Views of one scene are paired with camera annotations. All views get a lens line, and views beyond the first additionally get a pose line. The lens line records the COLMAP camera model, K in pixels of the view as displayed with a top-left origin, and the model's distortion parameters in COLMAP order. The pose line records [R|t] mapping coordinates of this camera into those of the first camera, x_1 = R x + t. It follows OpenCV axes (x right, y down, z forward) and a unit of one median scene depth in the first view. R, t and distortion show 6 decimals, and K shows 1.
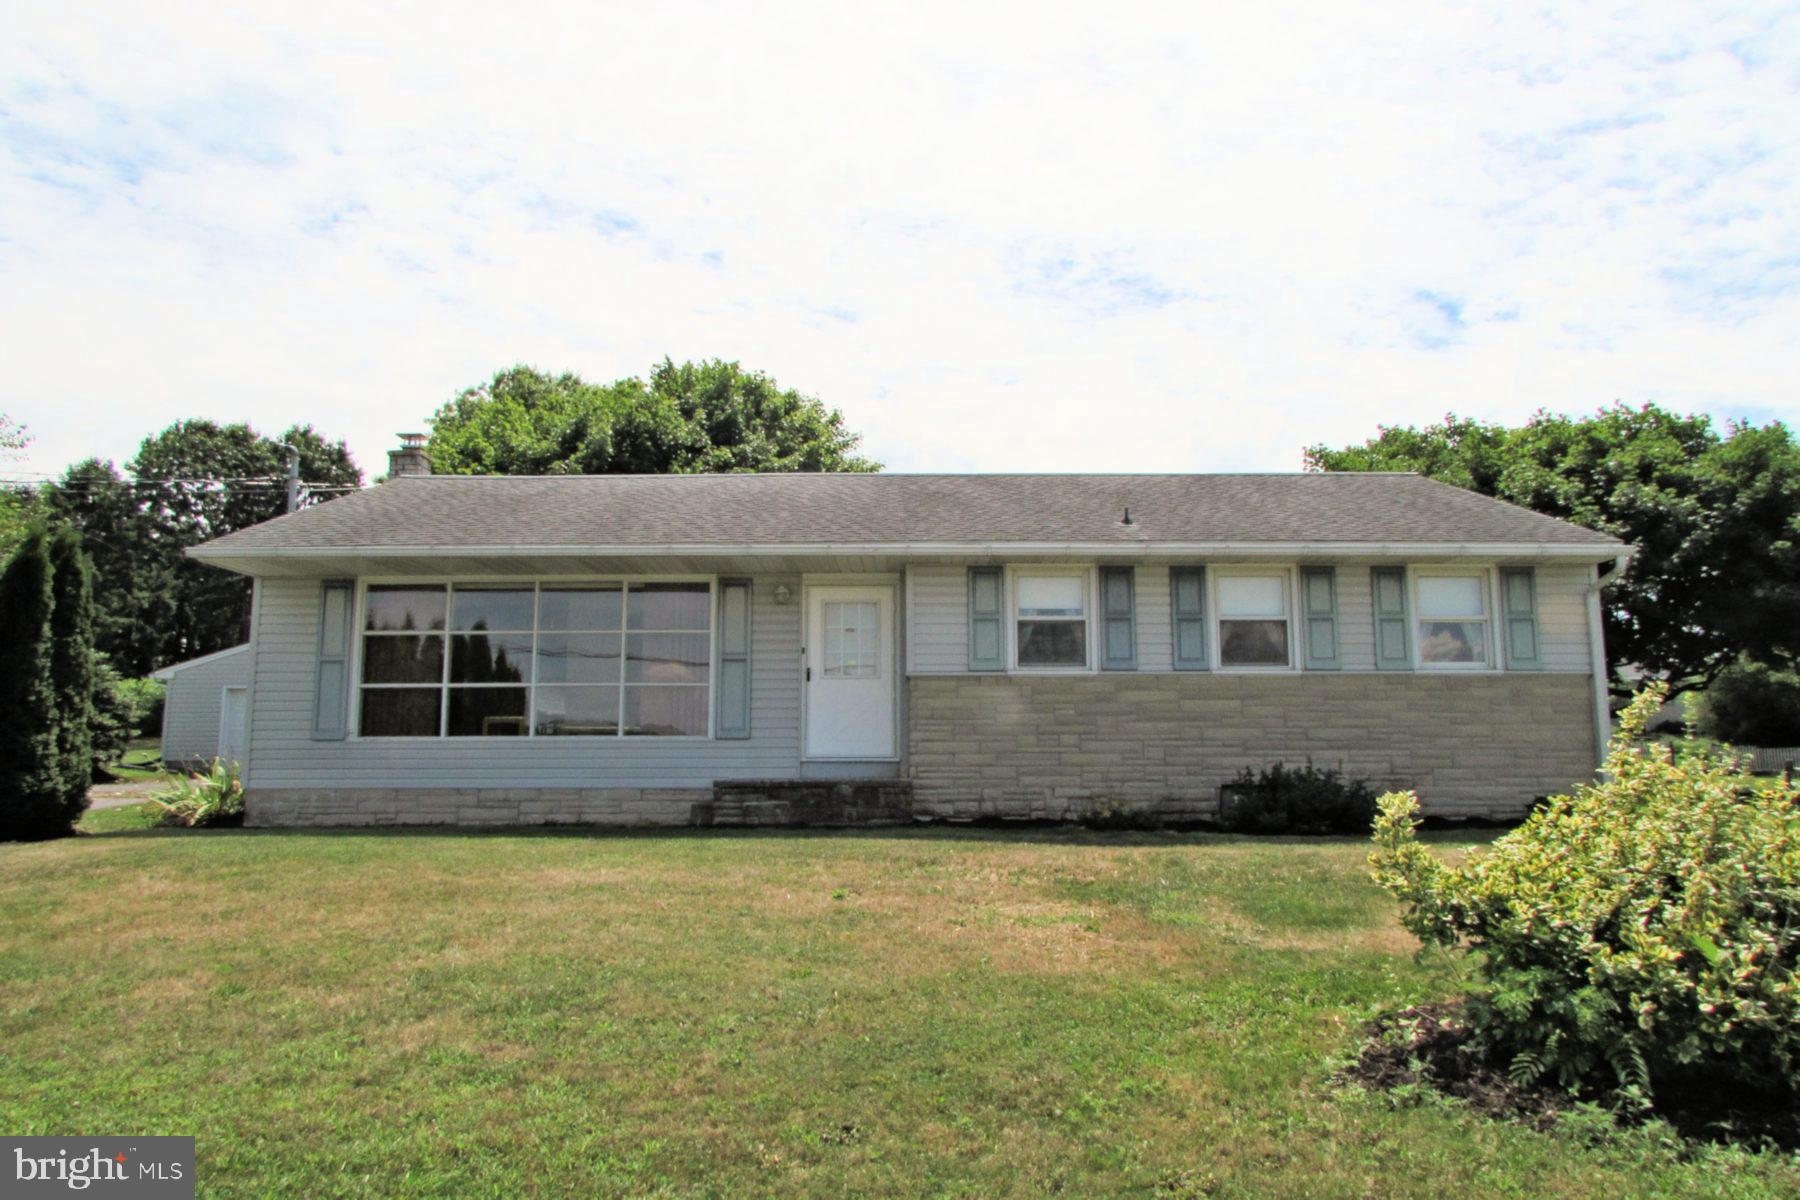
lens RADIAL K [[1327.2, 0, 895.4], [0, 1327.2, 596.7], [0, 0, 1]] dist [-0.000635, -0.002072]
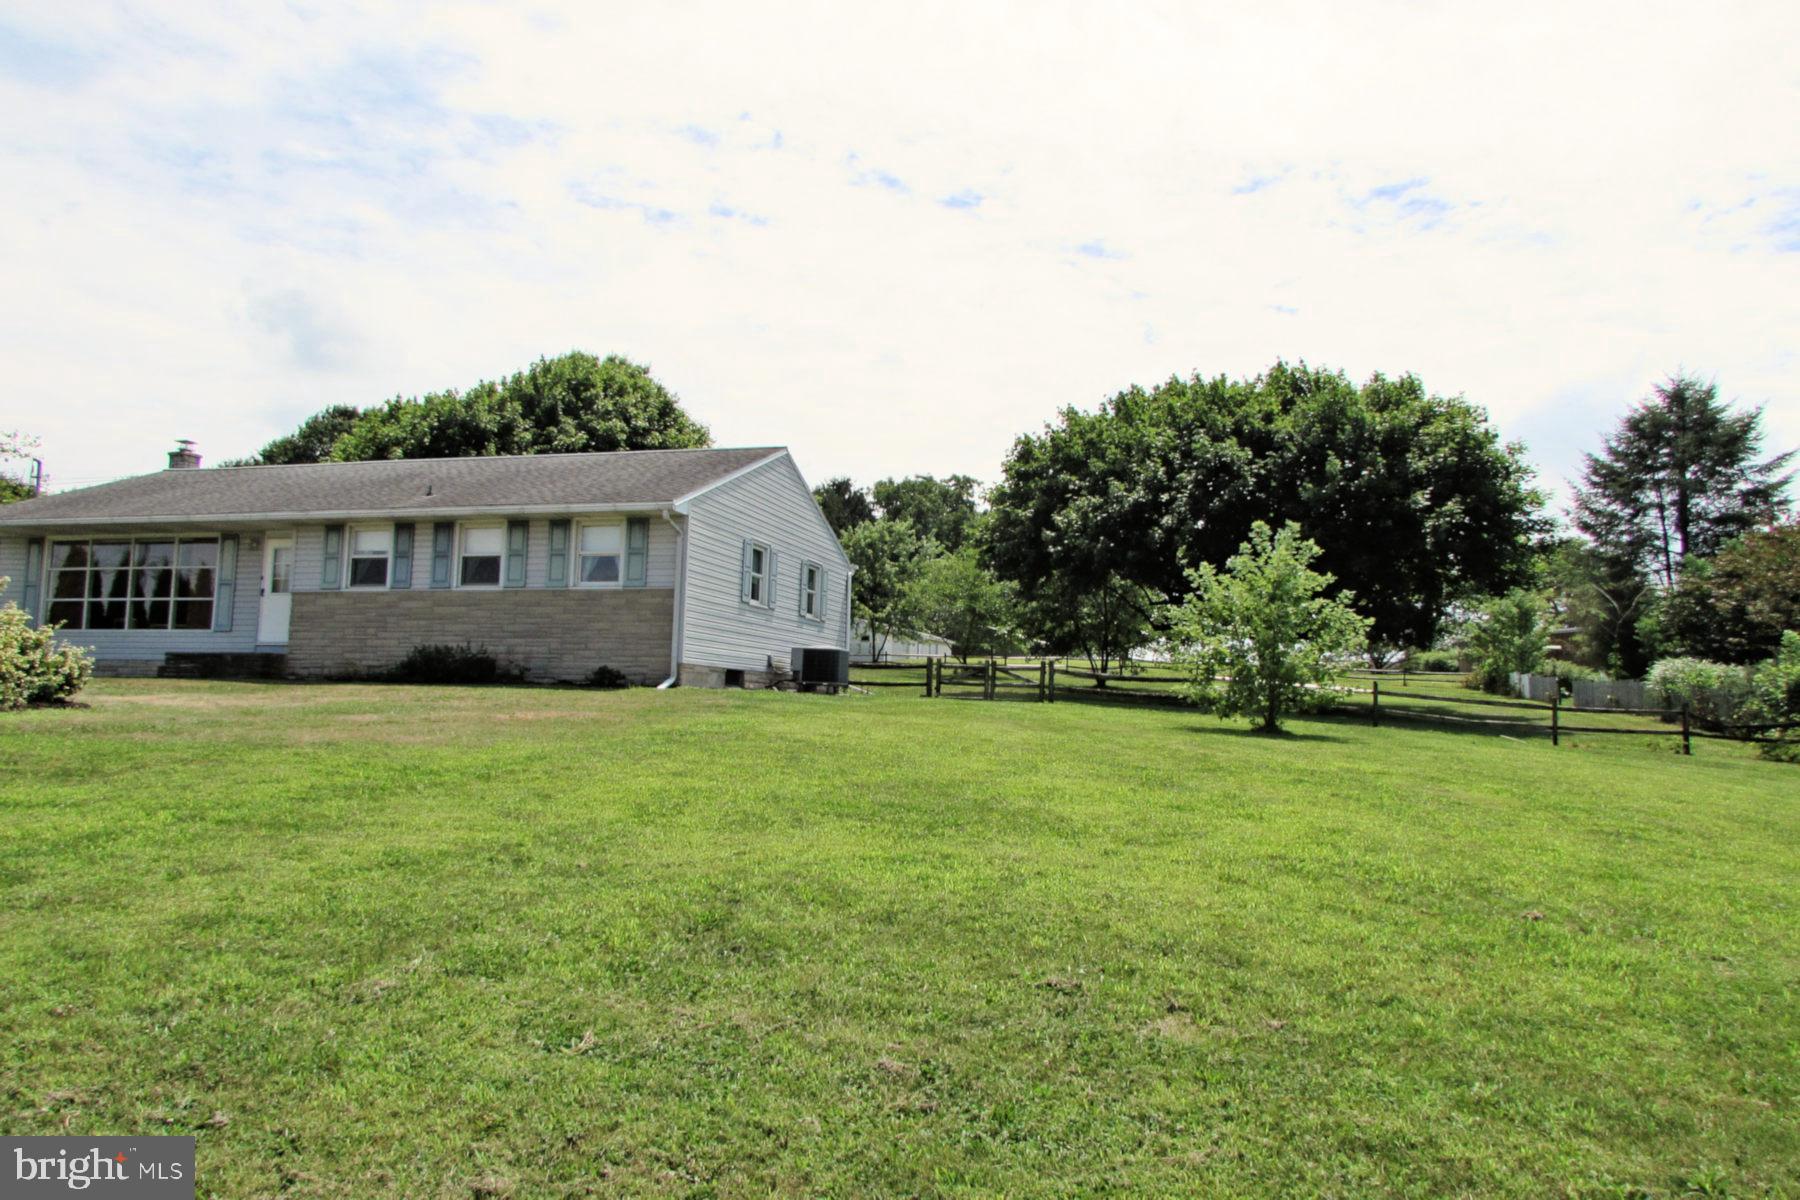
lens RADIAL K [[1327.2, 0, 895.4], [0, 1327.2, 596.7], [0, 0, 1]] dist [-0.000635, -0.002072]
pose [[0.968272, -0.003411, -0.249877, 1.139379], [0.015050, 0.998888, 0.044685, 0.002650], [0.249447, -0.047028, 0.967246, -0.405267]]
